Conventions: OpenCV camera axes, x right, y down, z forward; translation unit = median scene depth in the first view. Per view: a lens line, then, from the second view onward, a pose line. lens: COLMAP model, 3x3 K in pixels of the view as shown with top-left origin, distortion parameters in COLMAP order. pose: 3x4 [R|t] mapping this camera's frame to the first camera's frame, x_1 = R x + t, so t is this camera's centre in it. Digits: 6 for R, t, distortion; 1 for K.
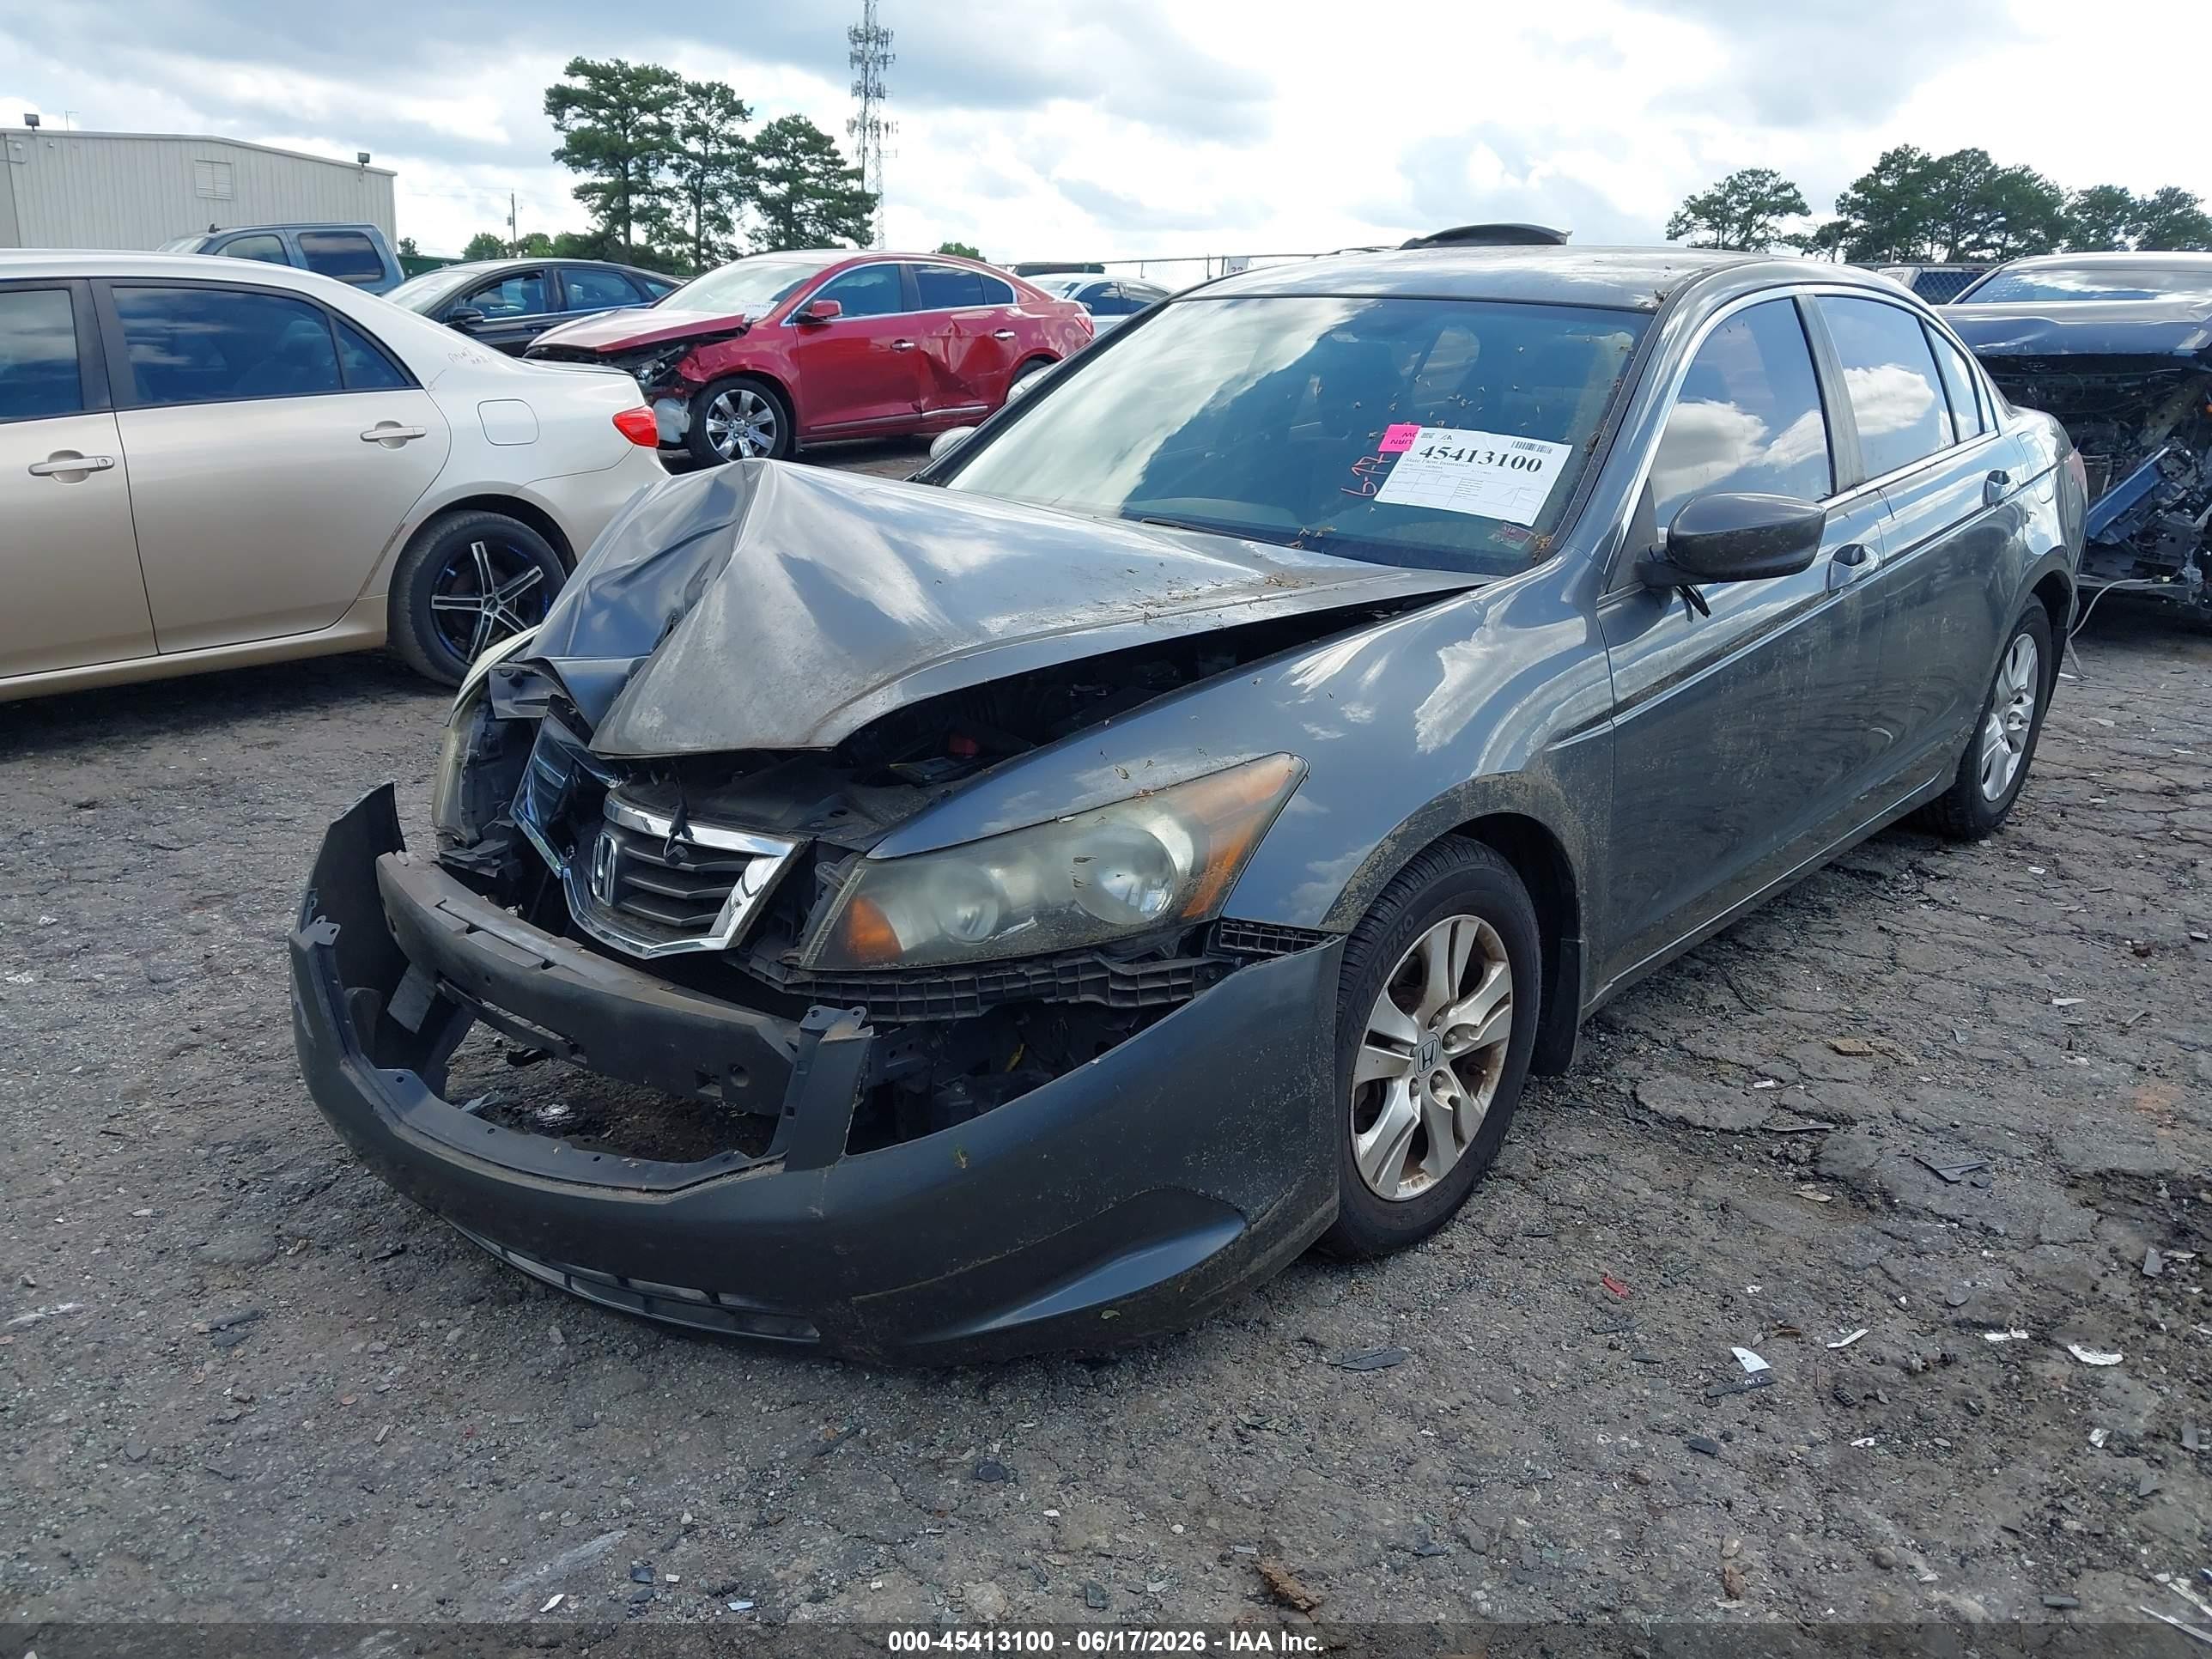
lens RADIAL K [[1801.9, 0, 1106.0], [0, 1801.9, 829.5], [0, 0, 1]] dist [0.012585, -0.024026]
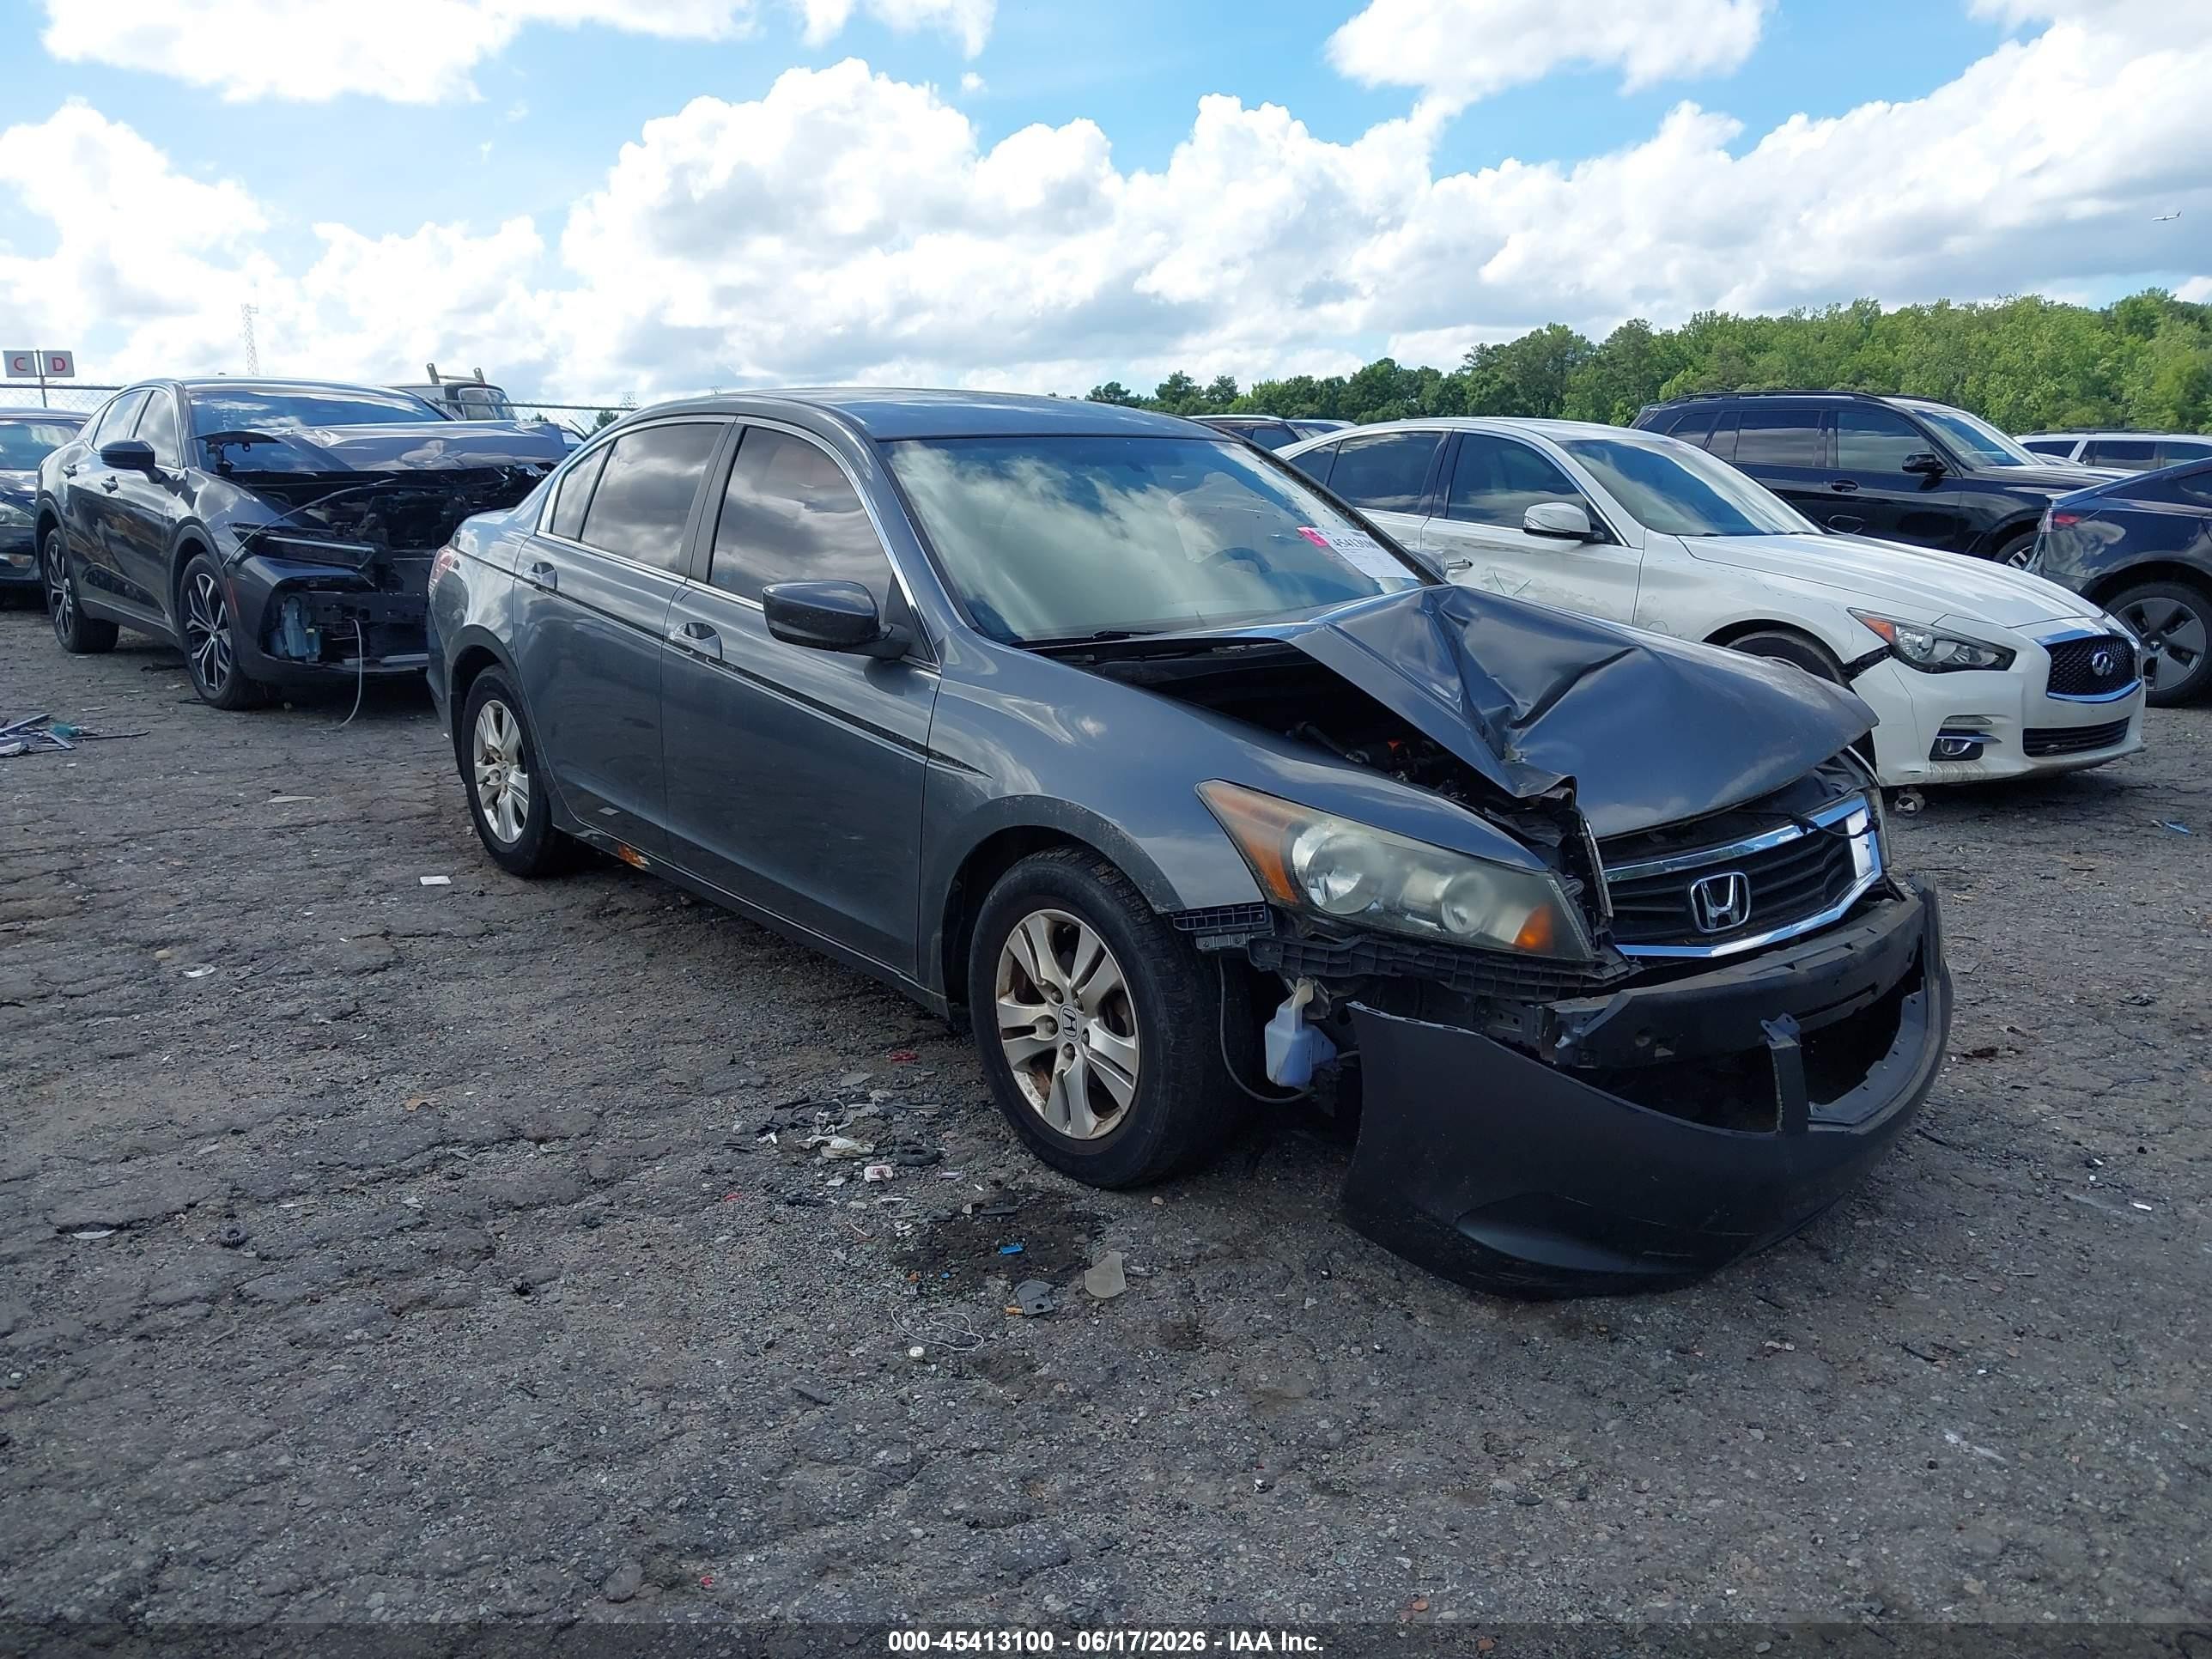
lens RADIAL K [[1764.7, 0, 1106.0], [0, 1764.7, 829.5], [0, 0, 1]] dist [0.034899, -0.029364]
pose [[0.151215, -0.232219, 0.960837, -1.131850], [0.282085, 0.941734, 0.183208, -0.276644], [-0.947397, 0.243334, 0.207910, 0.860561]]
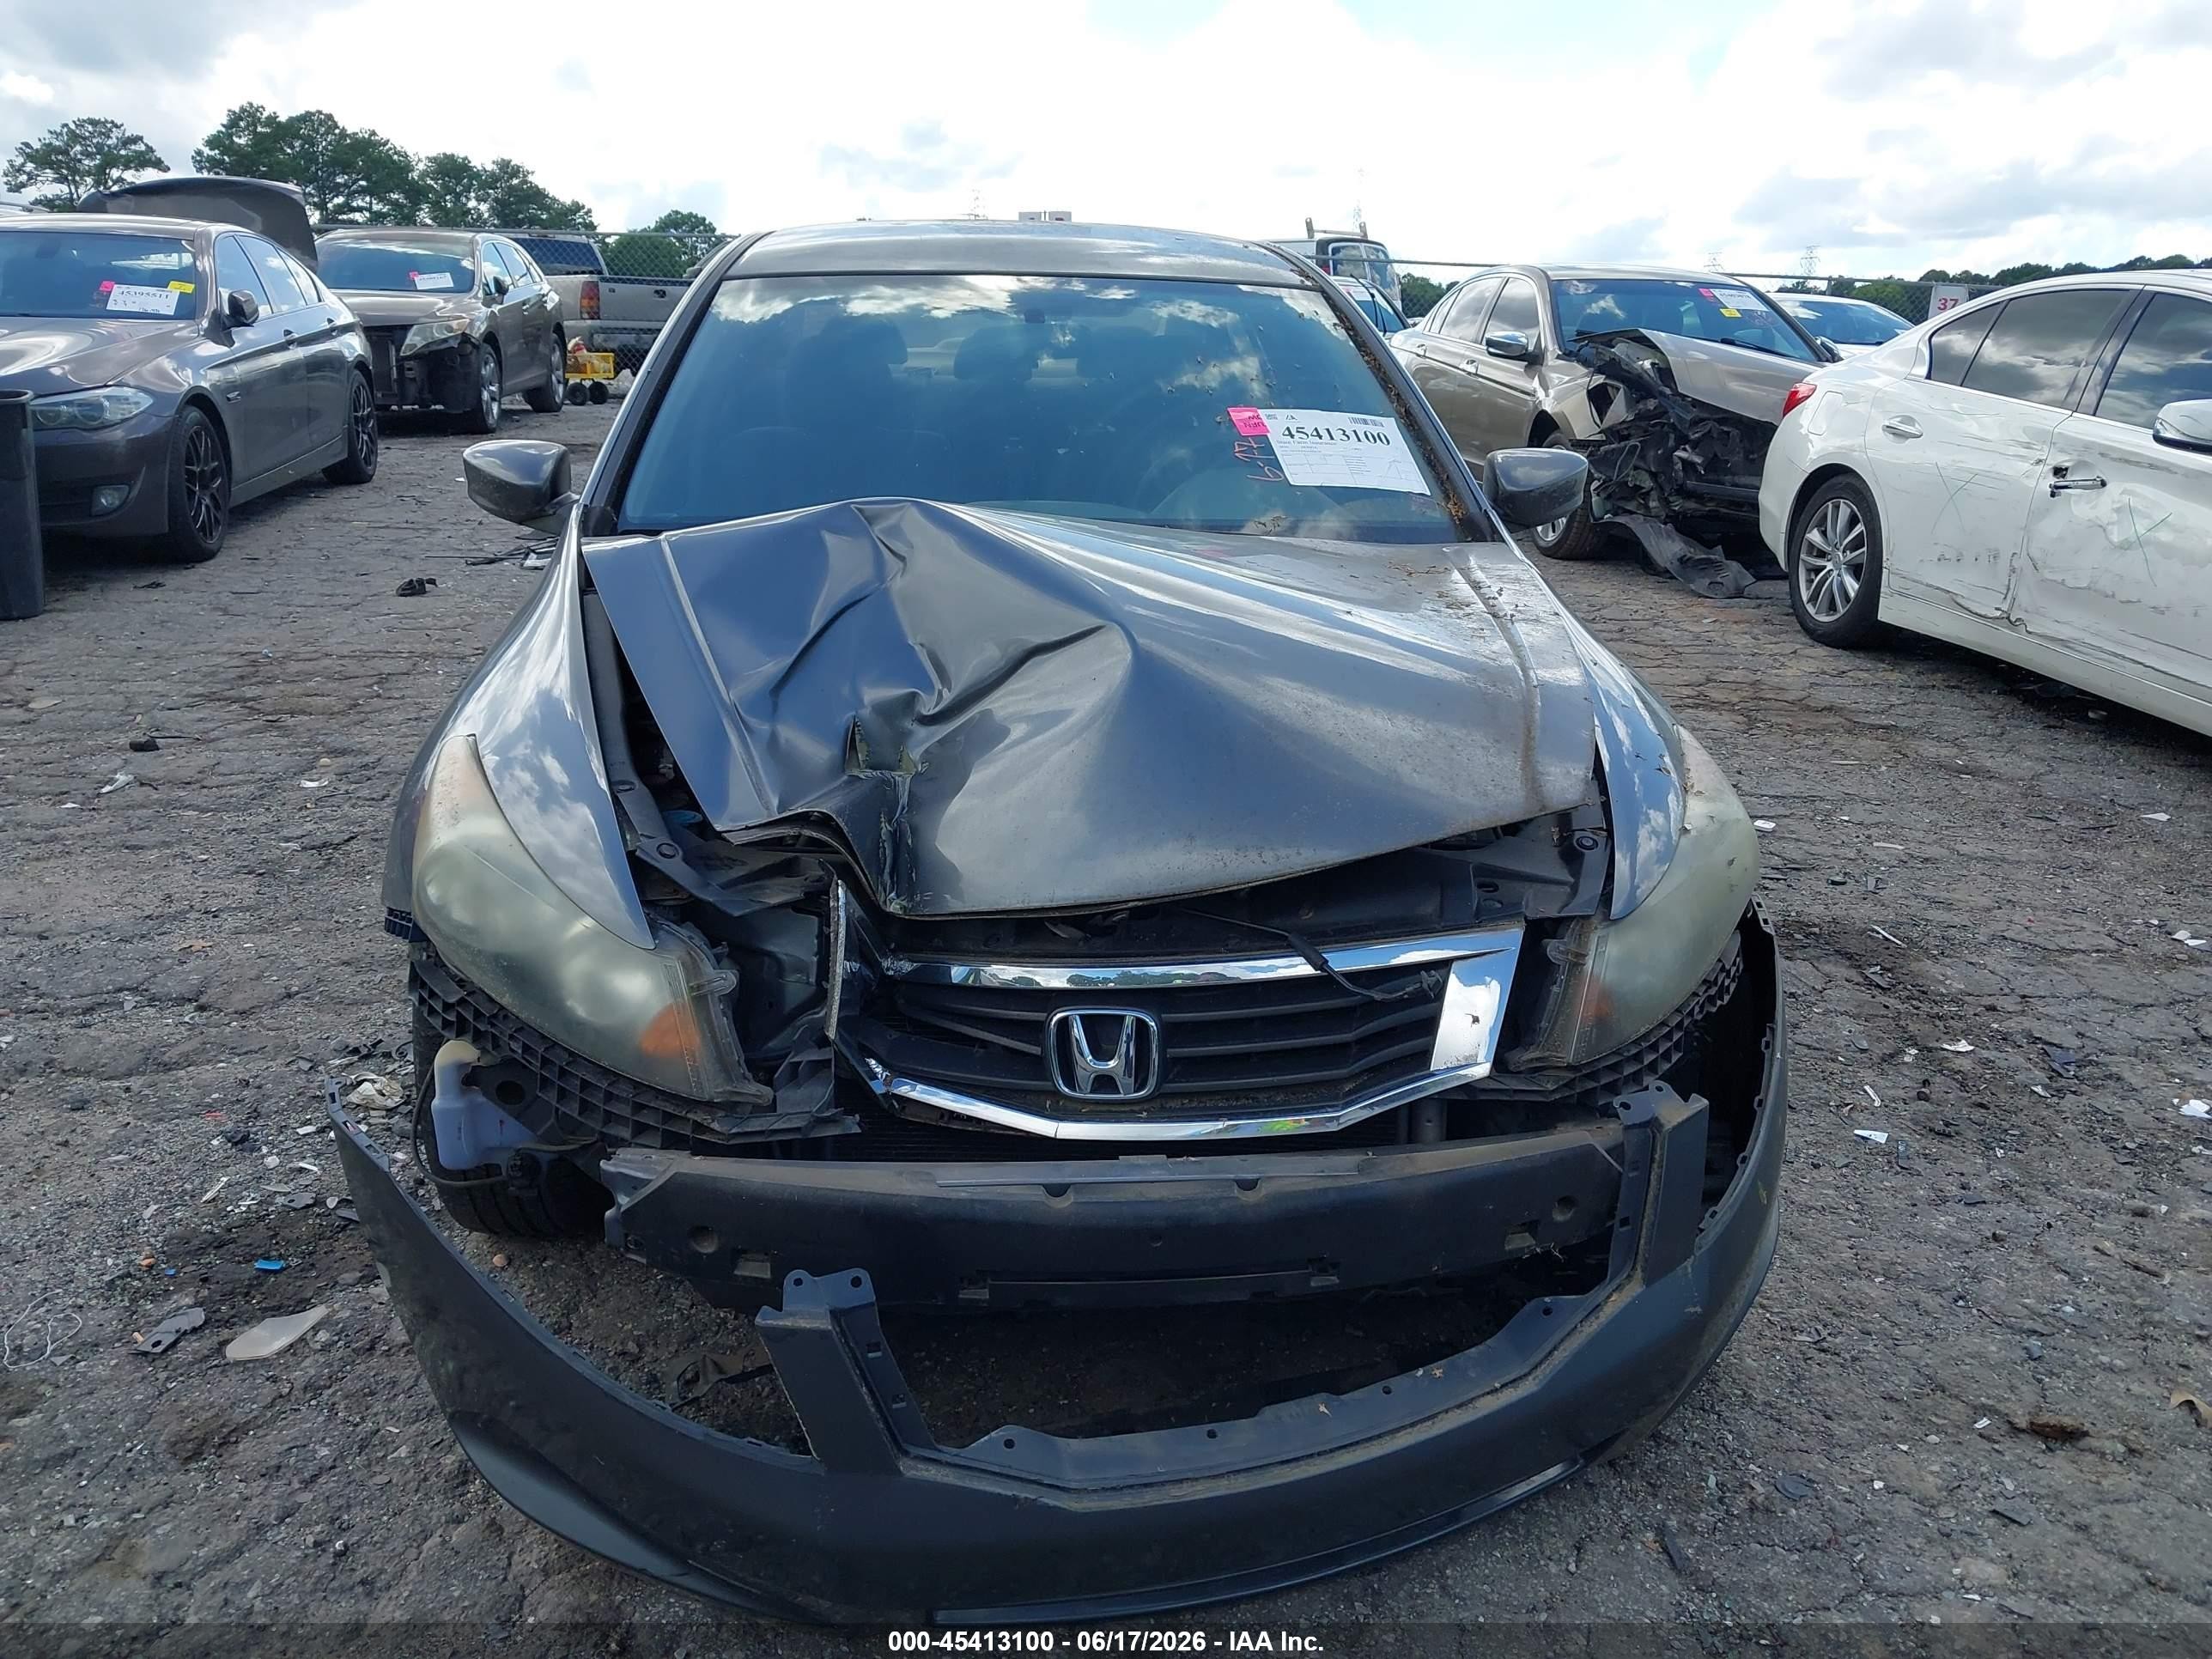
lens RADIAL K [[1764.7, 0, 1106.0], [0, 1764.7, 829.5], [0, 0, 1]] dist [0.034899, -0.029364]
pose [[0.666870, -0.225683, 0.710177, -0.597344], [0.208543, 0.971476, 0.112894, -0.117202], [-0.715398, 0.072817, 0.694912, 0.370823]]
